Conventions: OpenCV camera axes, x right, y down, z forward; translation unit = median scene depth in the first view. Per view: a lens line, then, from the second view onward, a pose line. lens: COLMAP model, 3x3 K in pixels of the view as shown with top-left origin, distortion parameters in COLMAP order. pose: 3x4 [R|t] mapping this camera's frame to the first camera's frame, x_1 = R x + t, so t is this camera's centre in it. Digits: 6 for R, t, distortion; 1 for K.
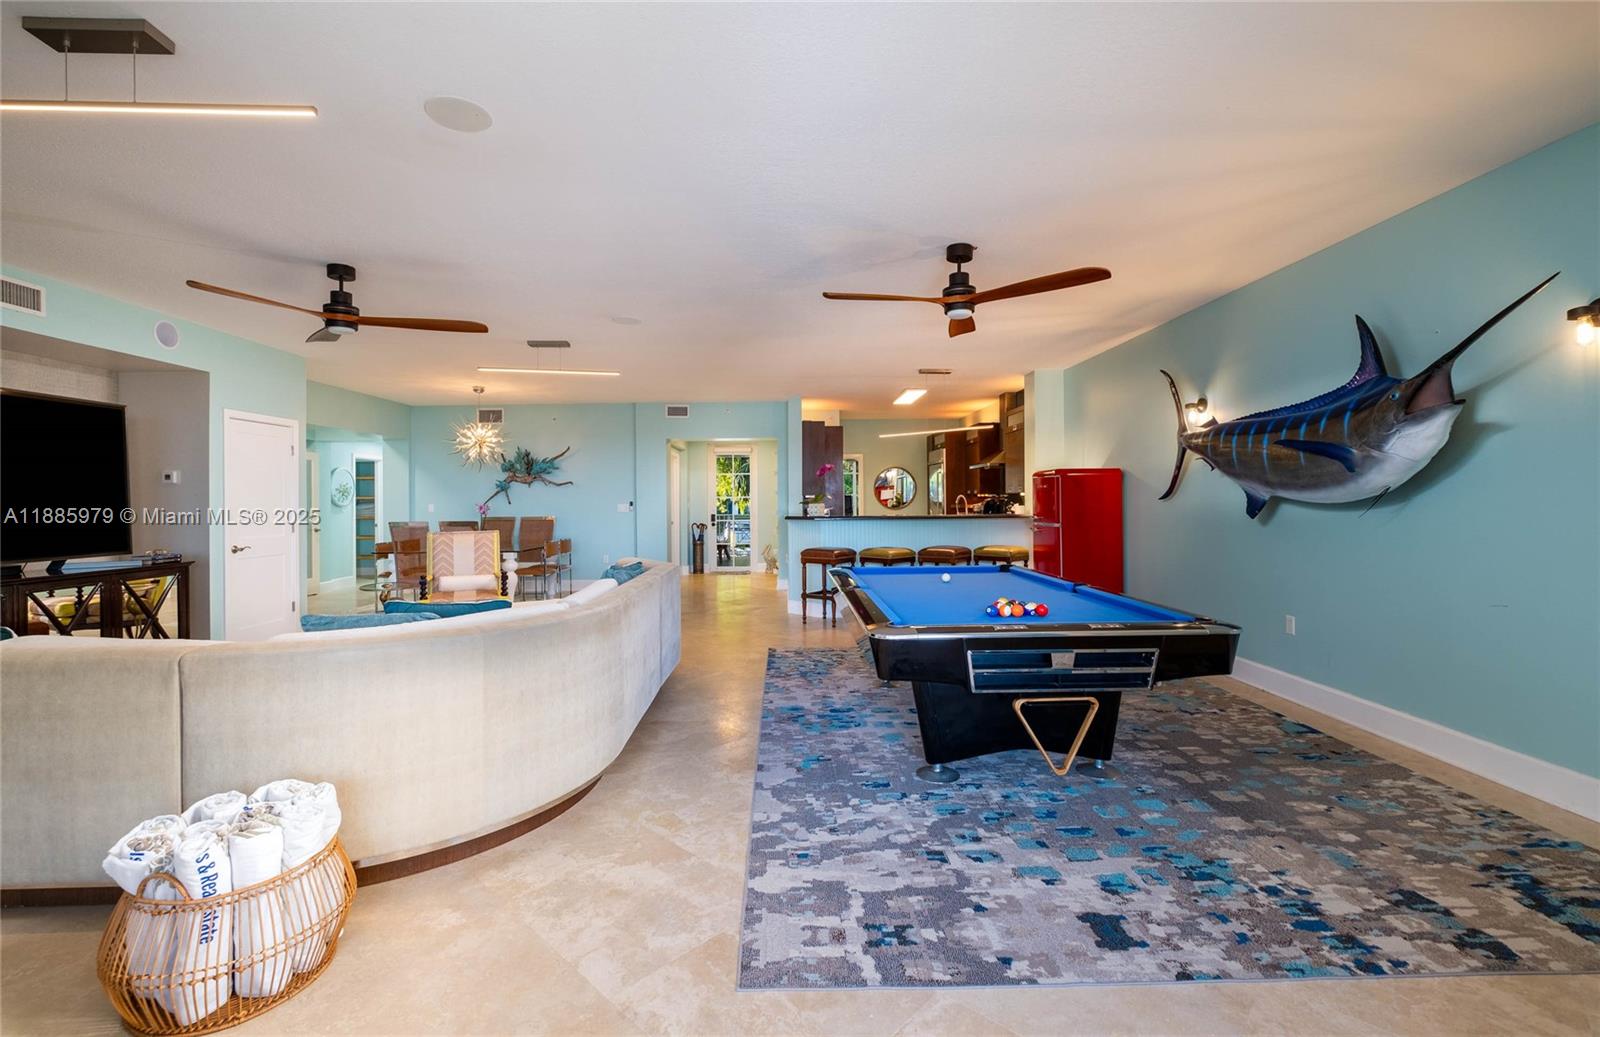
lens RADIAL K [[690.6, 0, 800.6], [0, 690.6, 503.2], [0, 0, 1]] dist [-0.007357, 0.000006]
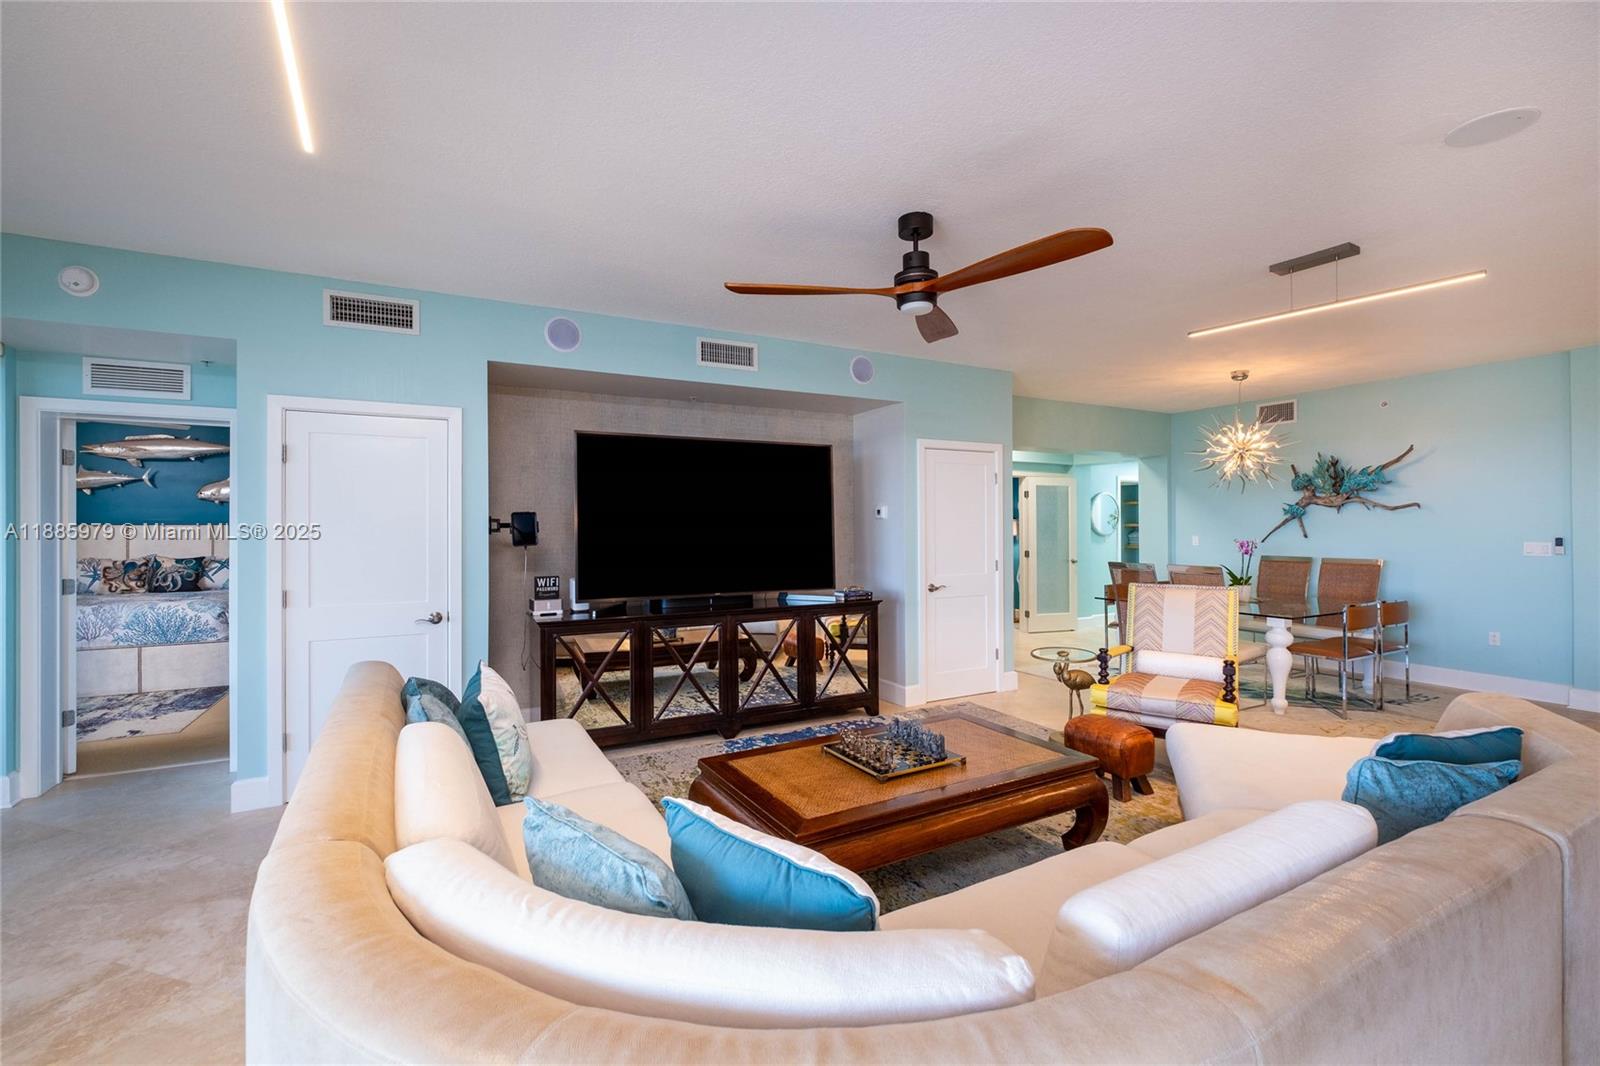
lens RADIAL K [[694.0, 0, 796.2], [0, 694.0, 526.0], [0, 0, 1]] dist [-0.005562, -0.000243]
pose [[0.452360, 0.006128, -0.891815, -0.079294], [-0.002306, 0.999981, 0.005702, -0.026830], [0.891833, -0.000523, 0.452365, 0.493352]]
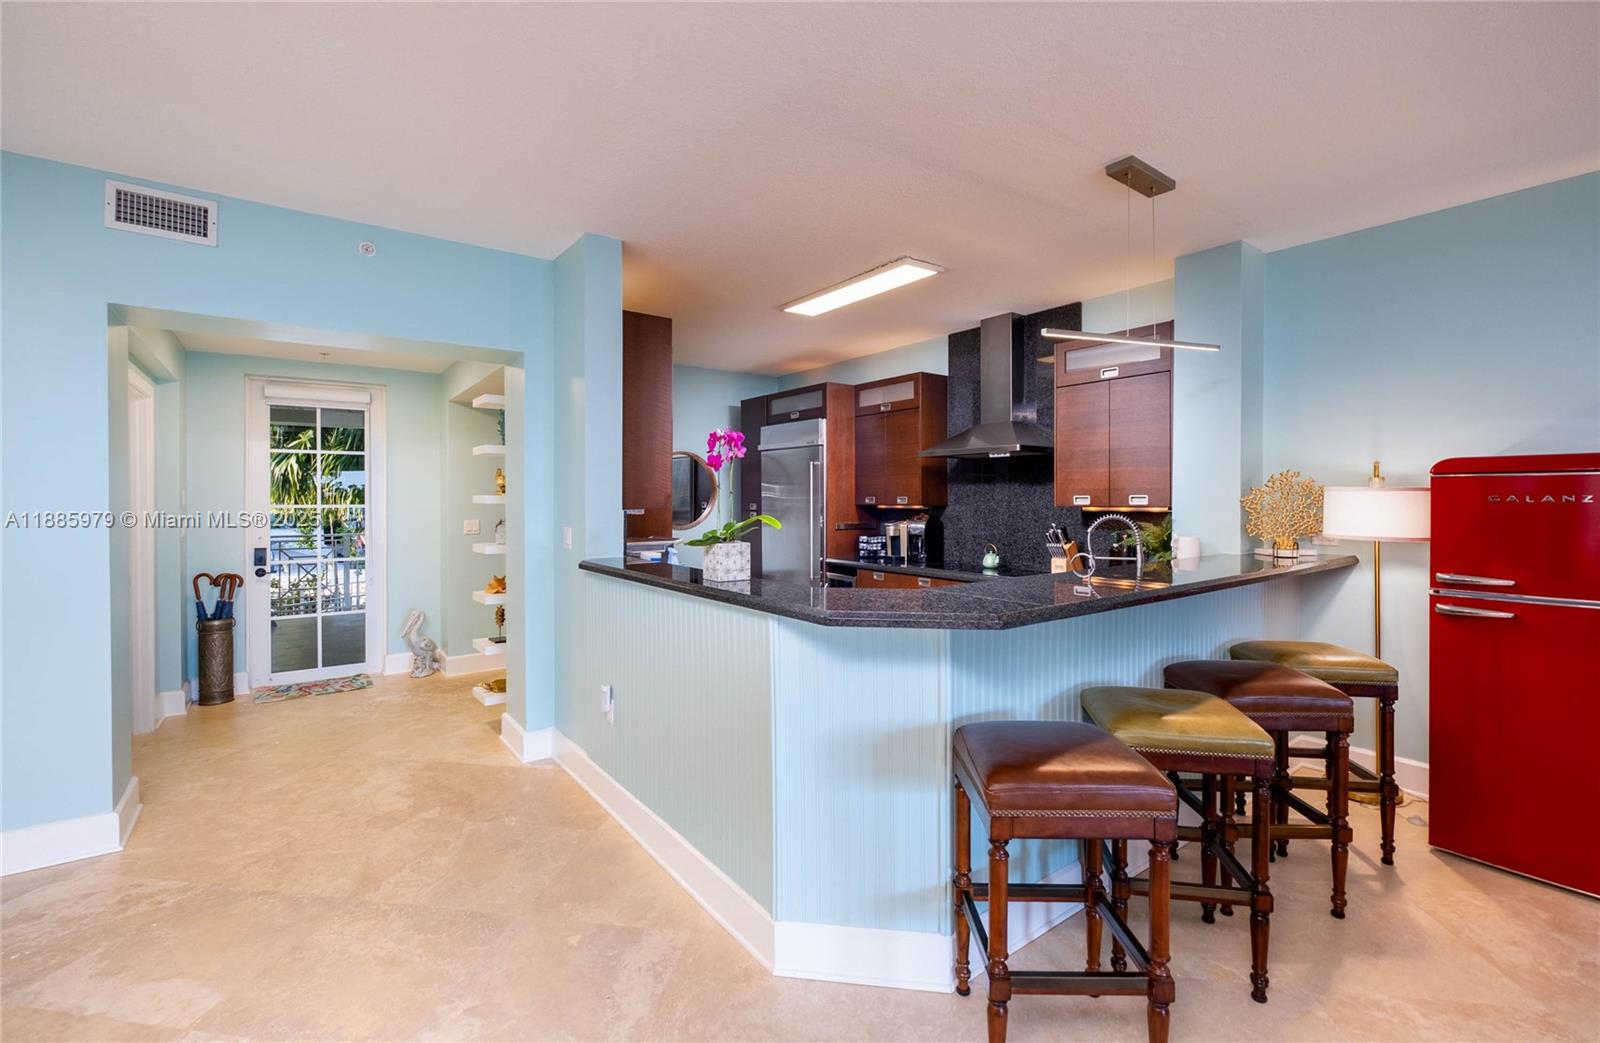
lens RADIAL K [[690.6, 0, 800.6], [0, 690.6, 506.2], [0, 0, 1]] dist [-0.007357, 0.000006]
pose [[0.820479, 0.000105, 0.571676, -0.255728], [-0.001966, 0.999995, 0.002639, -0.027904], [-0.571673, -0.003290, 0.820475, 1.274118]]
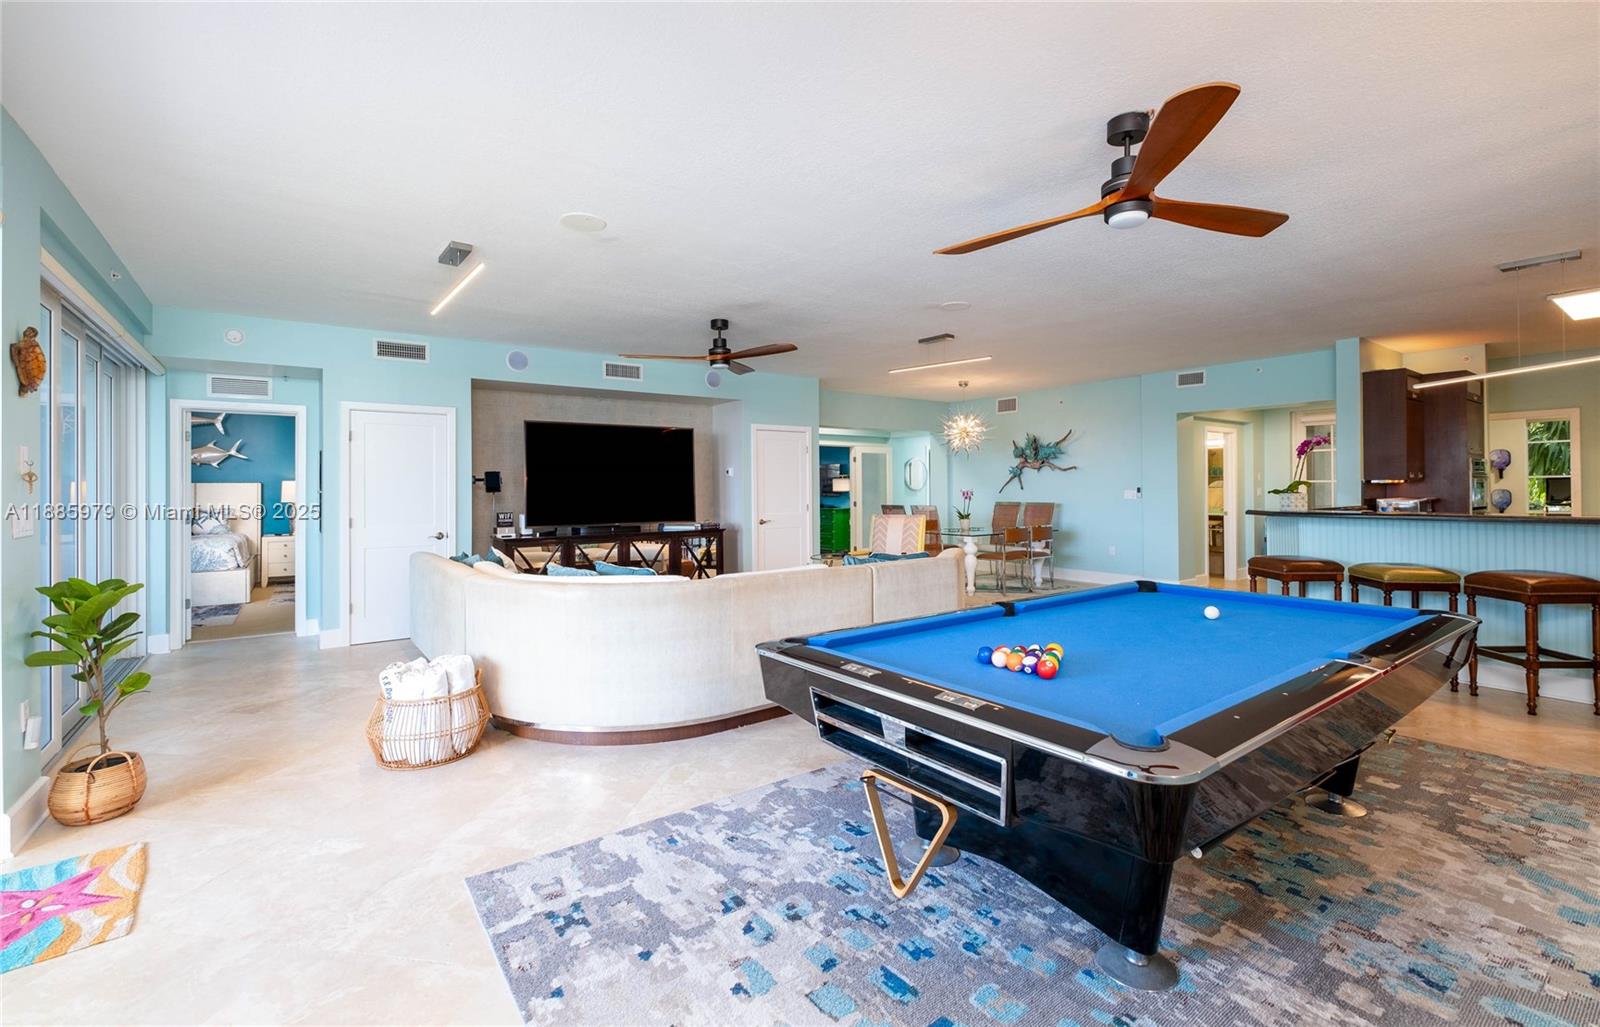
lens RADIAL K [[701.4, 0, 801.8], [0, 701.4, 483.6], [0, 0, 1]] dist [-0.001504, -0.000352]
pose [[0.574173, -0.001096, -0.818733, 0.499308], [-0.000057, 0.999999, -0.001379, -0.012363], [0.818734, 0.000838, 0.574172, 0.282708]]
